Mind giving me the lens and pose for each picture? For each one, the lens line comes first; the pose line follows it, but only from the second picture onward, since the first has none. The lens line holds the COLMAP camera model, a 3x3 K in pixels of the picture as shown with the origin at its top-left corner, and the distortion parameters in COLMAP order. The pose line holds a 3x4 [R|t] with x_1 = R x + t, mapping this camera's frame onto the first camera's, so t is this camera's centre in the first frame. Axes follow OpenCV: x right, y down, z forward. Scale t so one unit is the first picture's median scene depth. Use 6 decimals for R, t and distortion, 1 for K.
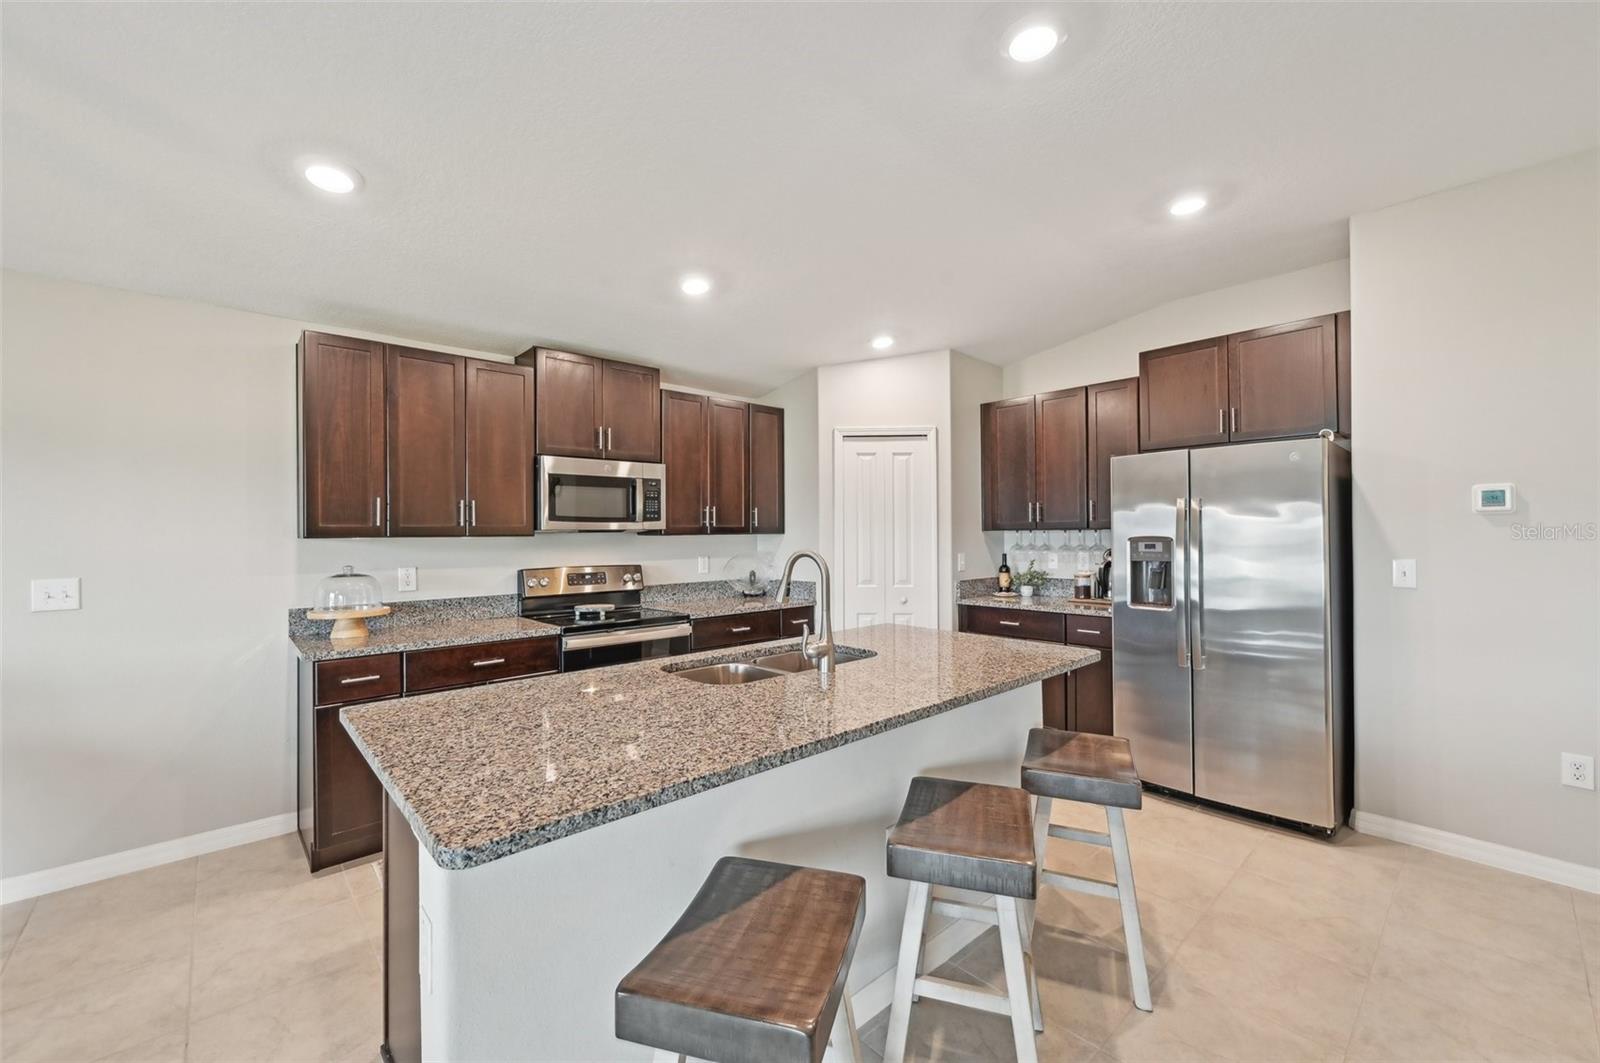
lens RADIAL K [[642.2, 0, 798.3], [0, 642.2, 527.2], [0, 0, 1]] dist [-0.001630, -0.000126]
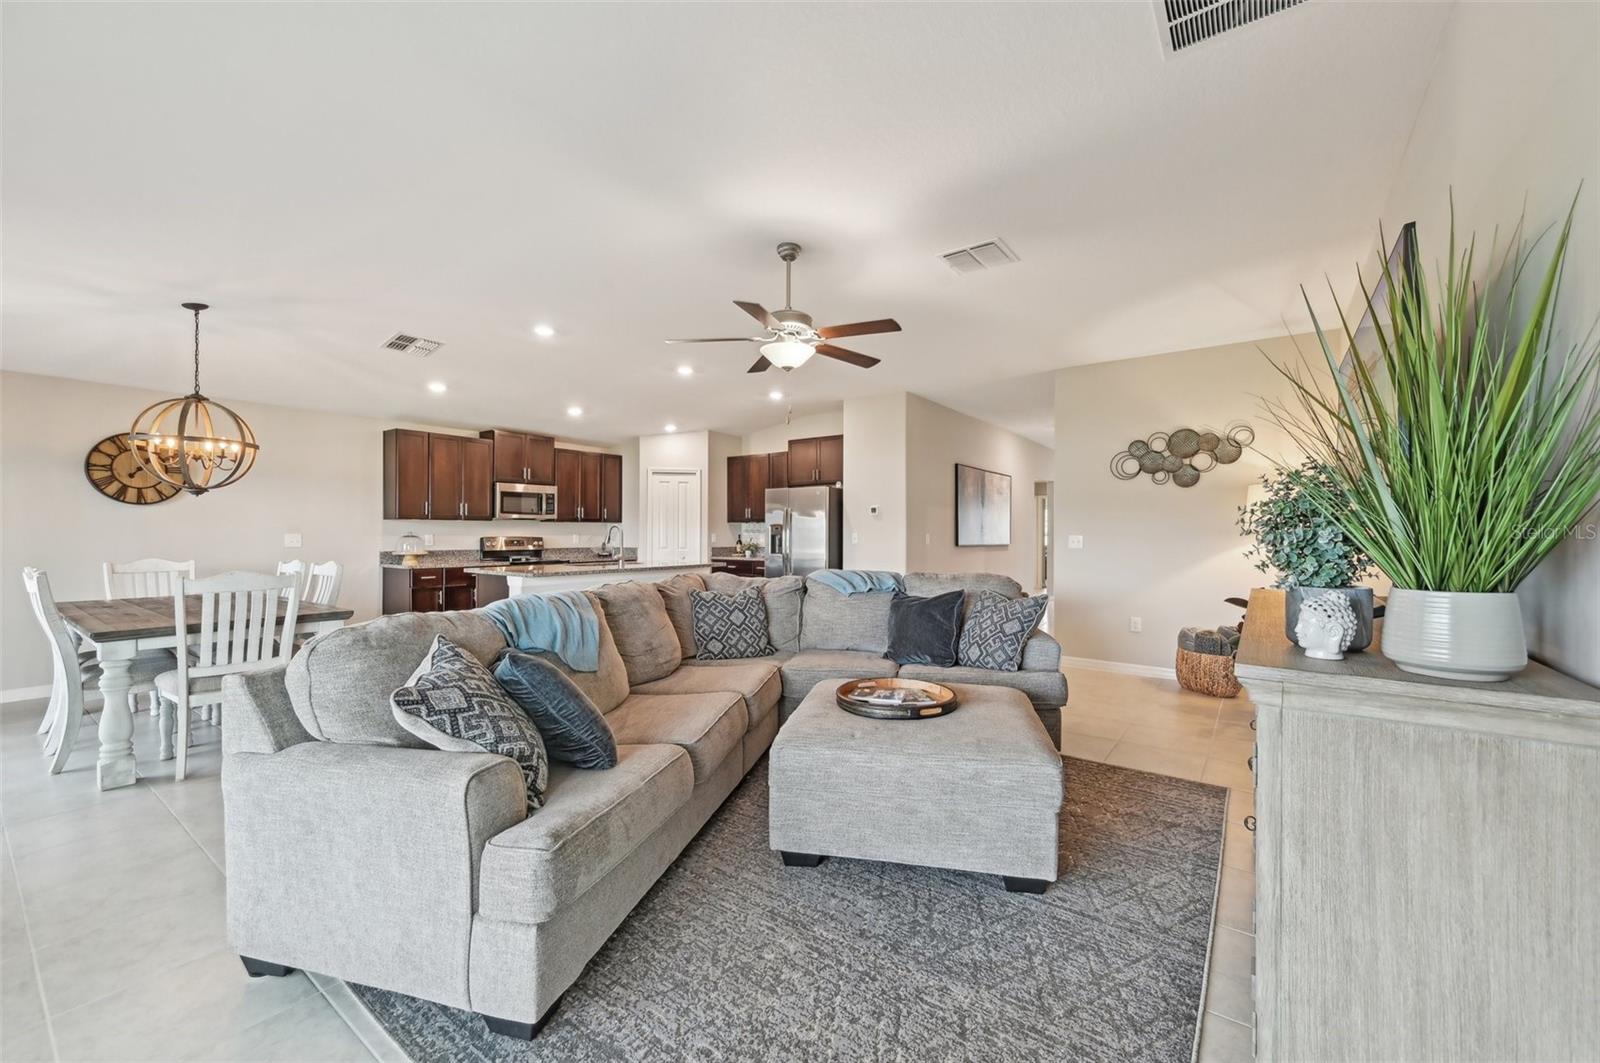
lens RADIAL K [[642.2, 0, 803.6], [0, 642.2, 532.2], [0, 0, 1]] dist [-0.001630, -0.000126]
pose [[0.980175, 0.010190, 0.197873, 0.155080], [-0.011523, 0.999918, 0.005588, 0.025786], [-0.197800, -0.007758, 0.980212, -1.140701]]
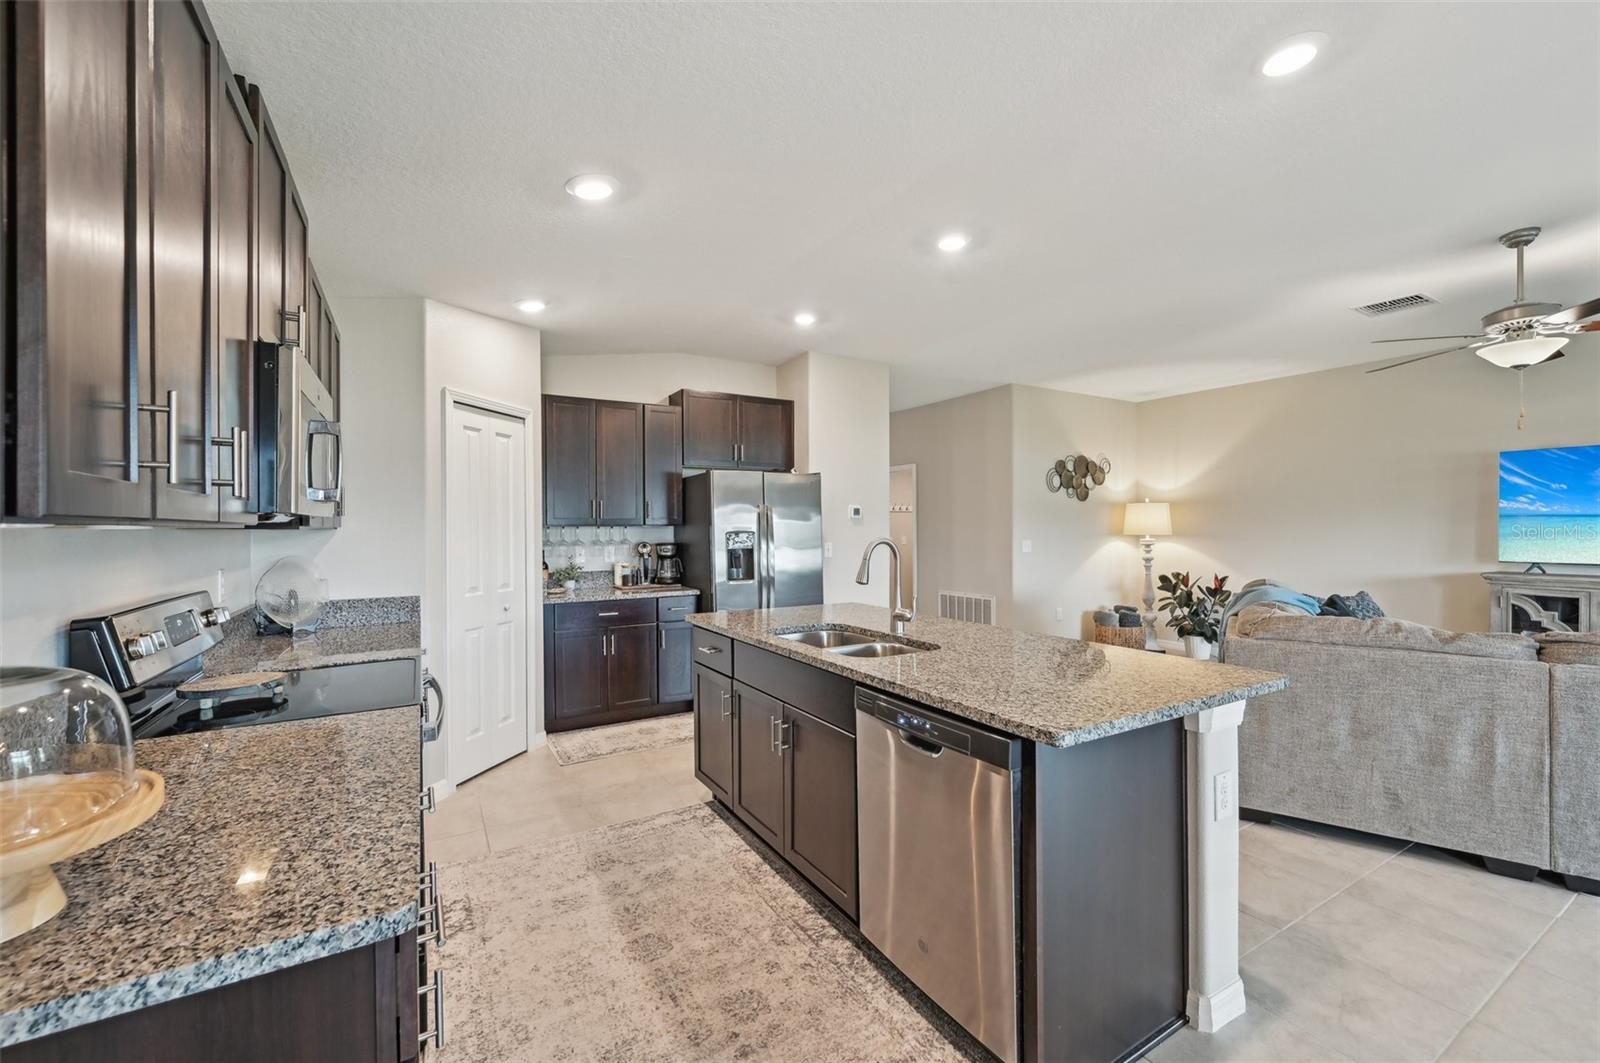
lens RADIAL K [[642.2, 0, 804.2], [0, 642.2, 527.9], [0, 0, 1]] dist [-0.001630, -0.000126]
pose [[0.198668, 0.007550, 0.980038, -0.682345], [-0.003288, 0.999970, -0.007037, 0.015635], [-0.980061, -0.001825, 0.198687, 0.504374]]
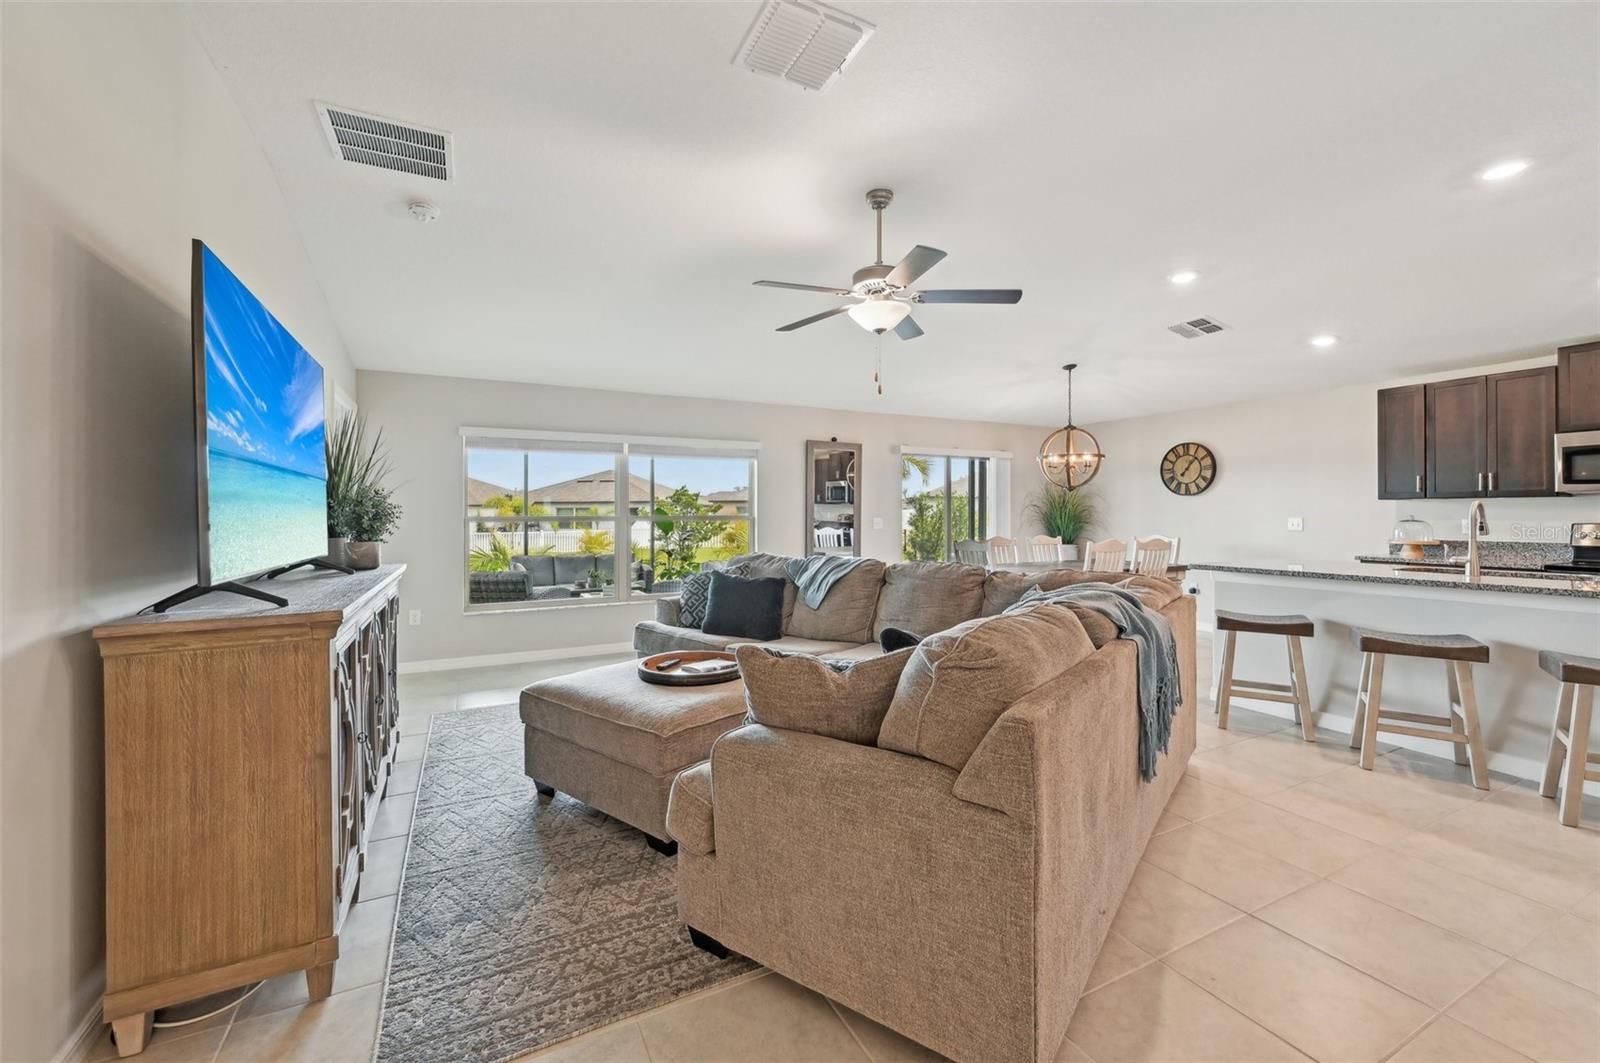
lens RADIAL K [[642.2, 0, 791.0], [0, 642.2, 517.8], [0, 0, 1]] dist [-0.001630, -0.000126]
pose [[-0.274397, 0.012243, -0.961539, 1.131777], [0.011927, 0.999885, 0.009328, 0.023978], [0.961543, -0.008908, -0.274511, -0.115577]]
